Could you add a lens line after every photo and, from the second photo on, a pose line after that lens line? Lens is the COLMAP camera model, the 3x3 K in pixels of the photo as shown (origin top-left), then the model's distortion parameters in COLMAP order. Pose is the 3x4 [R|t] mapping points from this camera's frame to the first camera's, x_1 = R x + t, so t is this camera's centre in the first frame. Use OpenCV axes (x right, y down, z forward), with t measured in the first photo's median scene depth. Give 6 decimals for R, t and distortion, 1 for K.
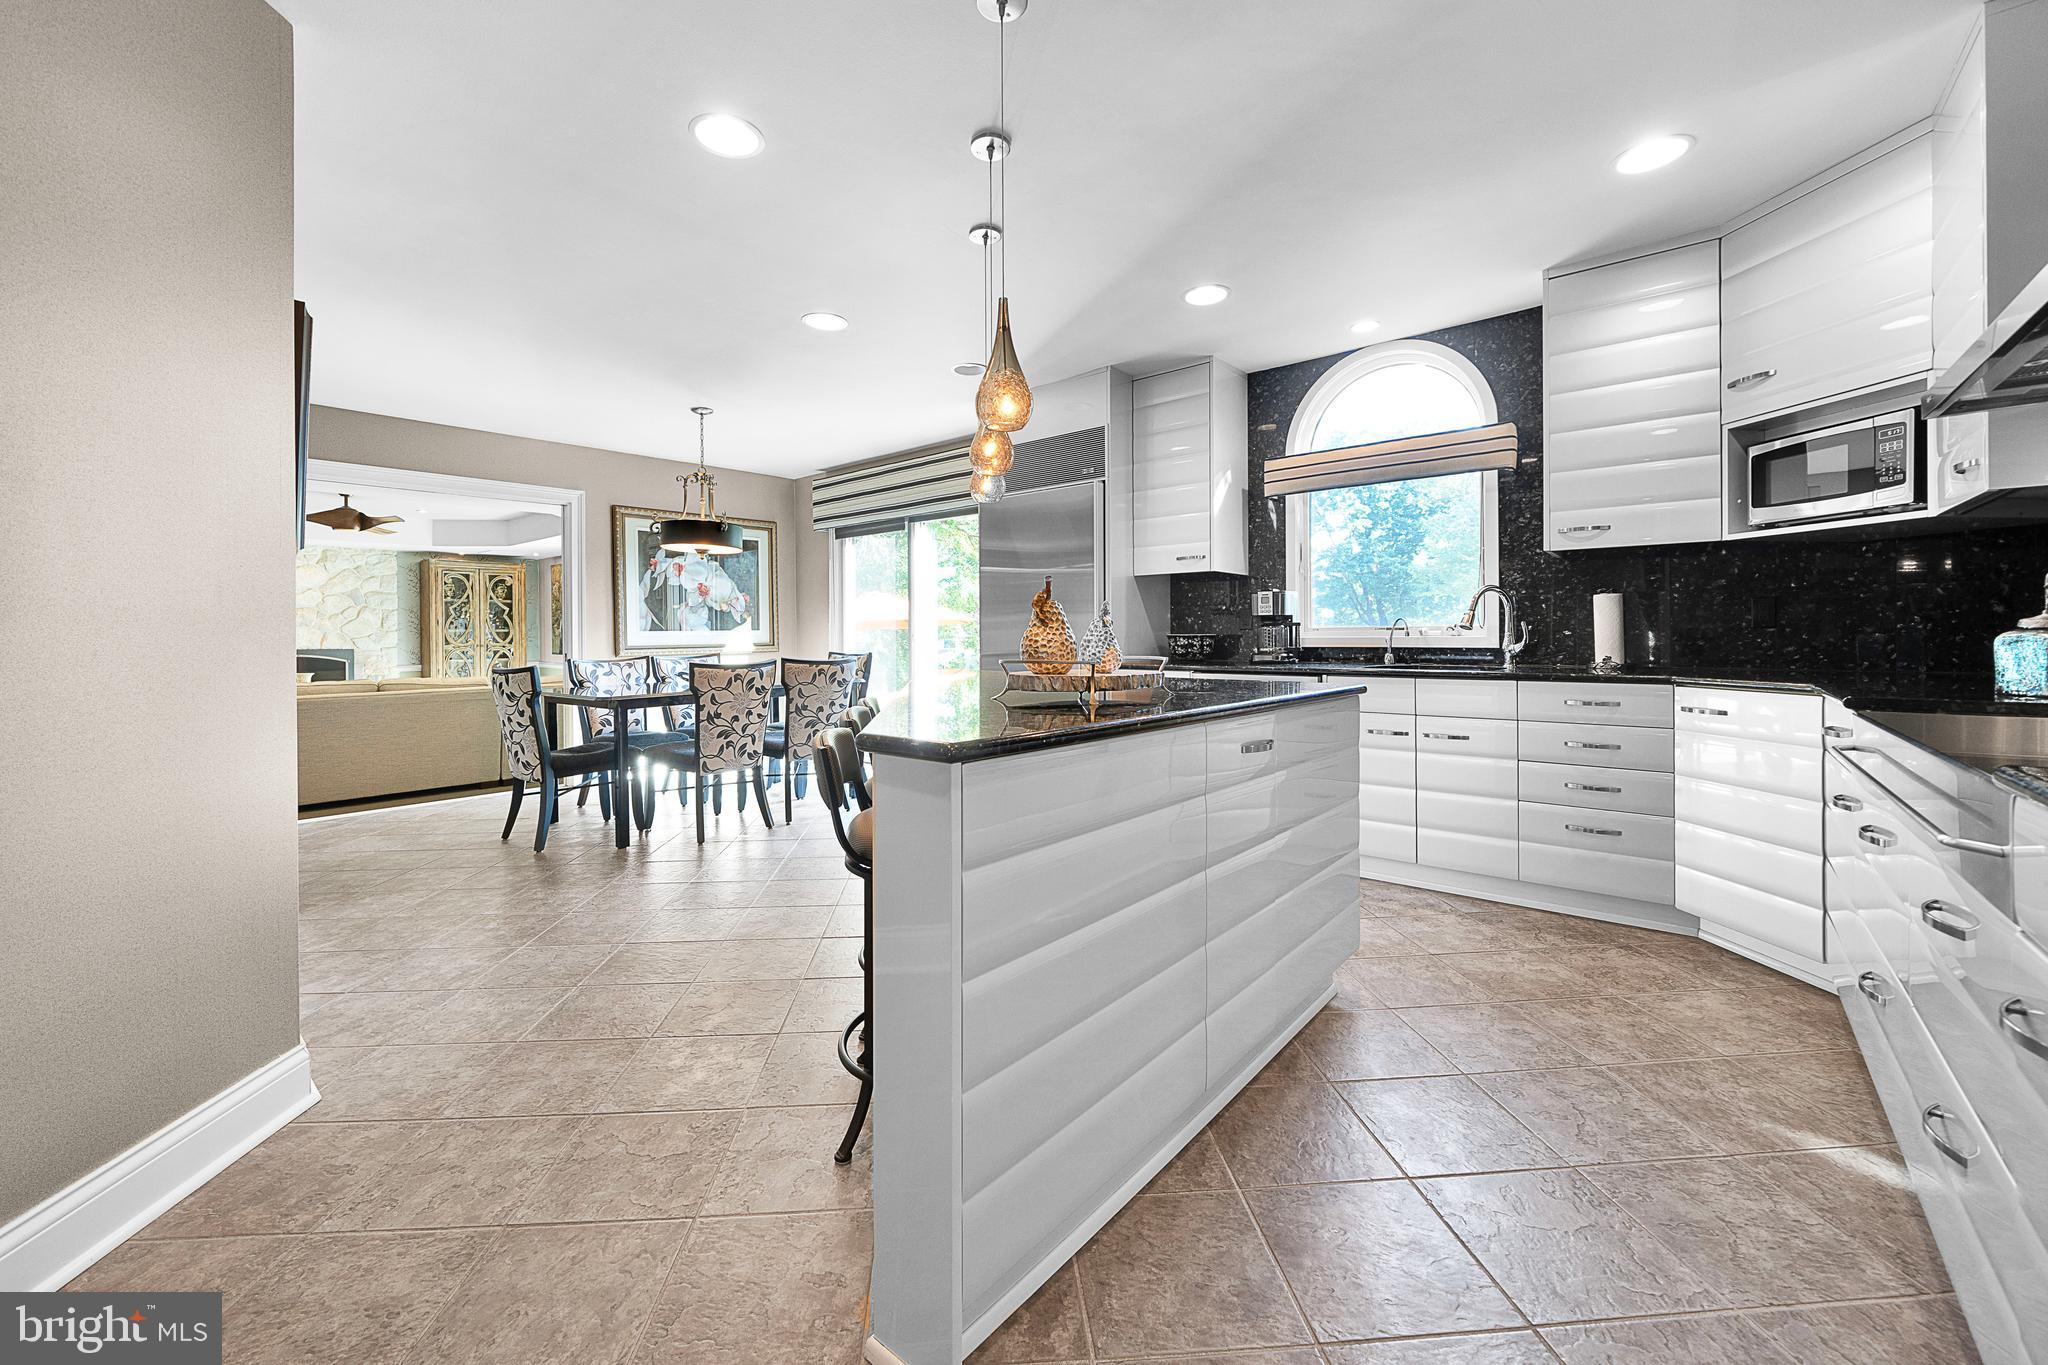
lens RADIAL K [[792.9, 0, 1007.4], [0, 792.9, 640.7], [0, 0, 1]] dist [0.000336, -0.000097]
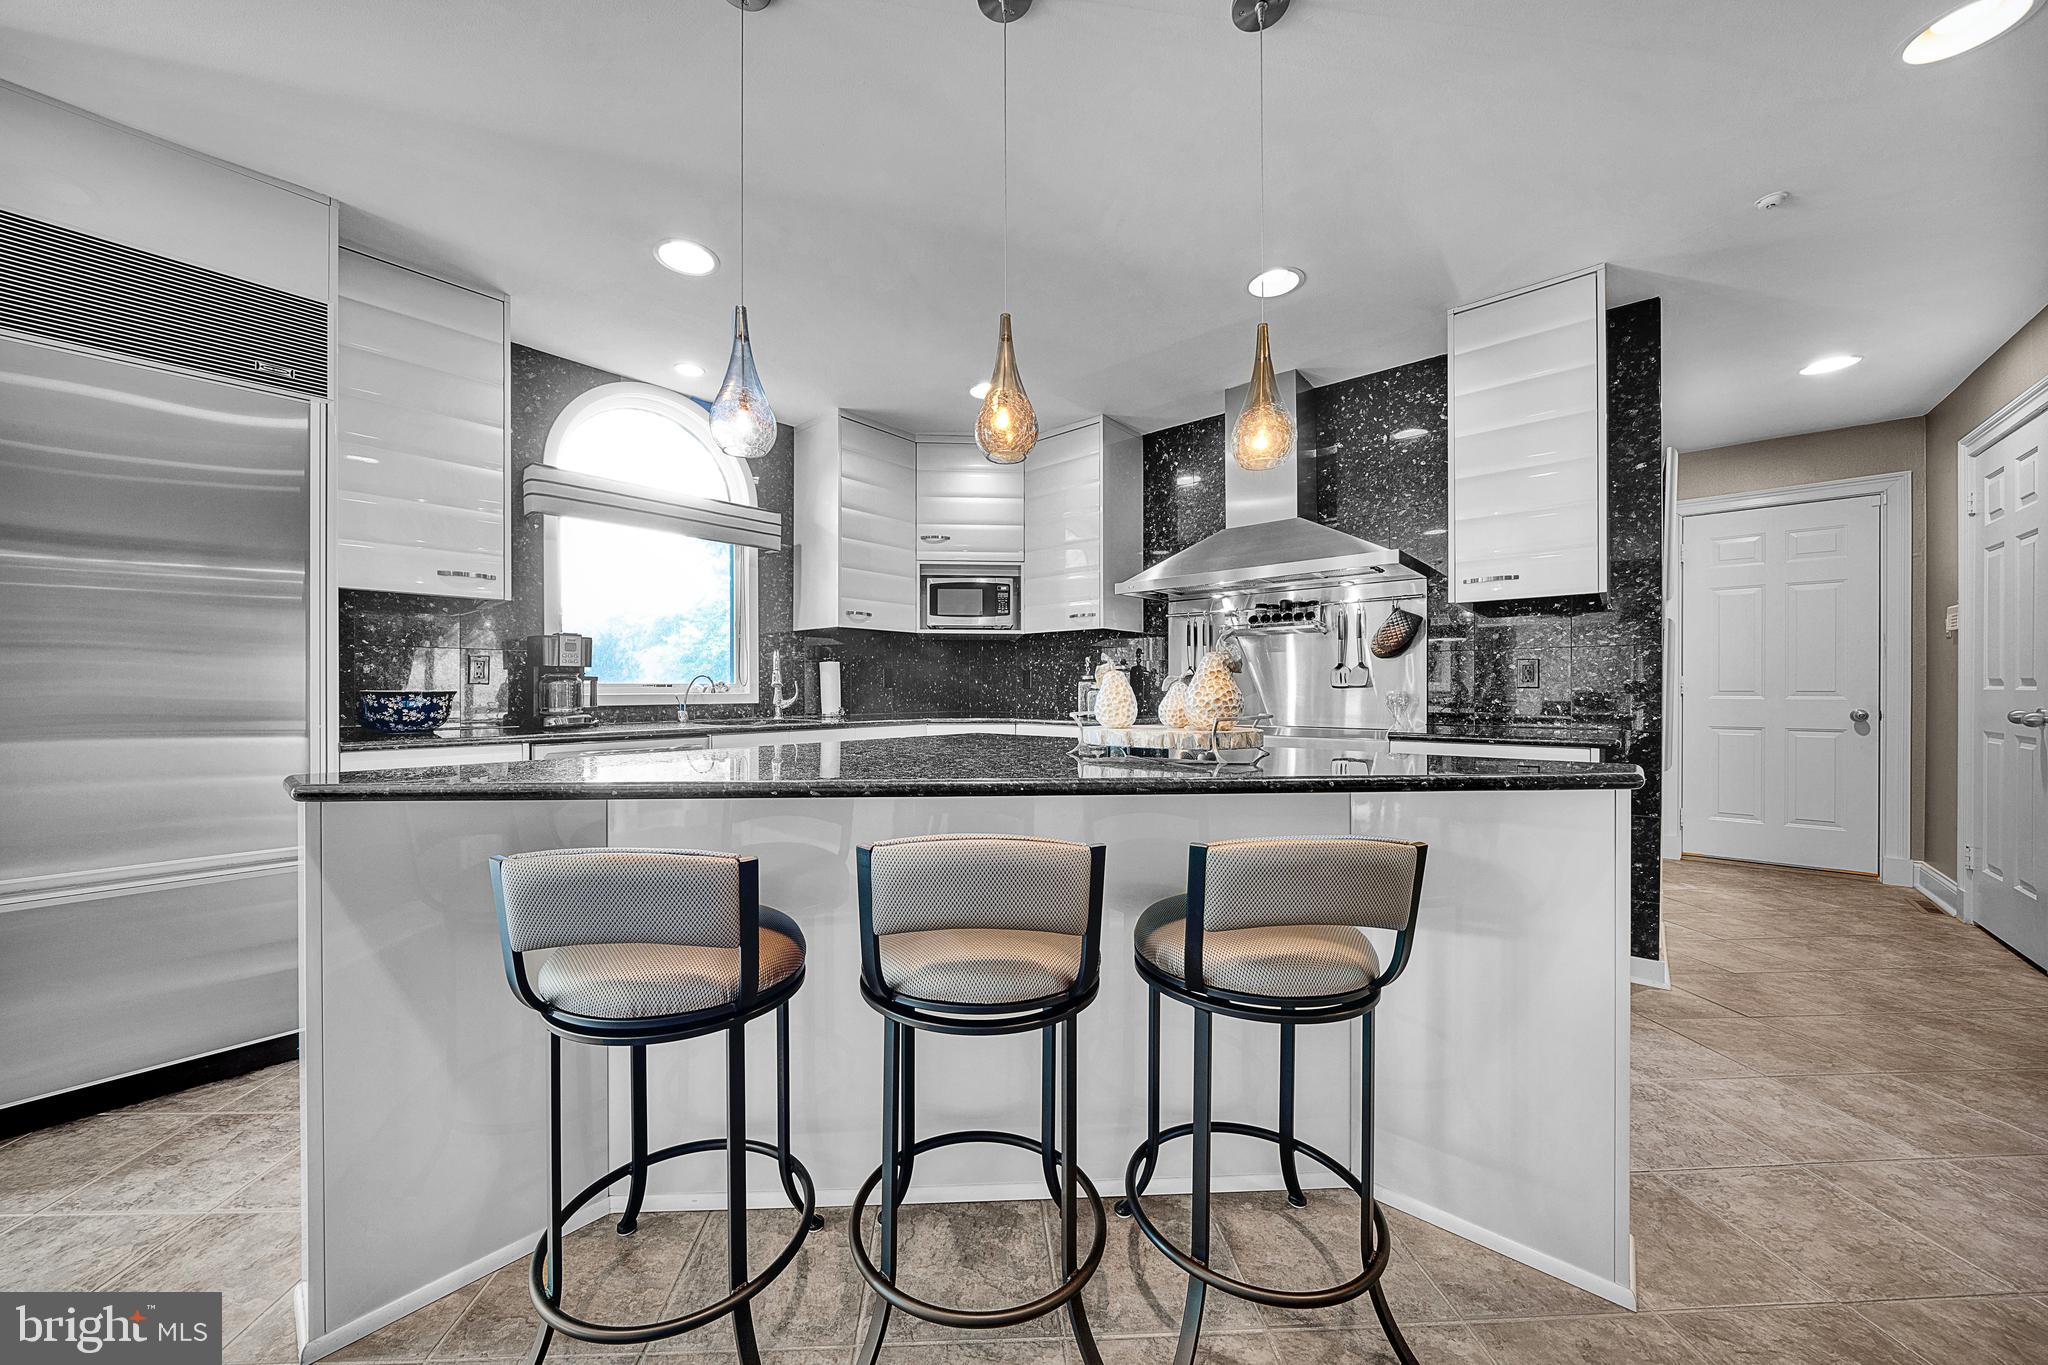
lens RADIAL K [[711.1, 0, 1007.3], [0, 711.1, 692.4], [0, 0, 1]] dist [-0.001501, -0.000031]
pose [[0.016576, 0.000211, 0.999863, -0.436184], [0.006718, 0.999977, -0.000323, -0.004308], [-0.999840, 0.006722, 0.016574, 0.668429]]
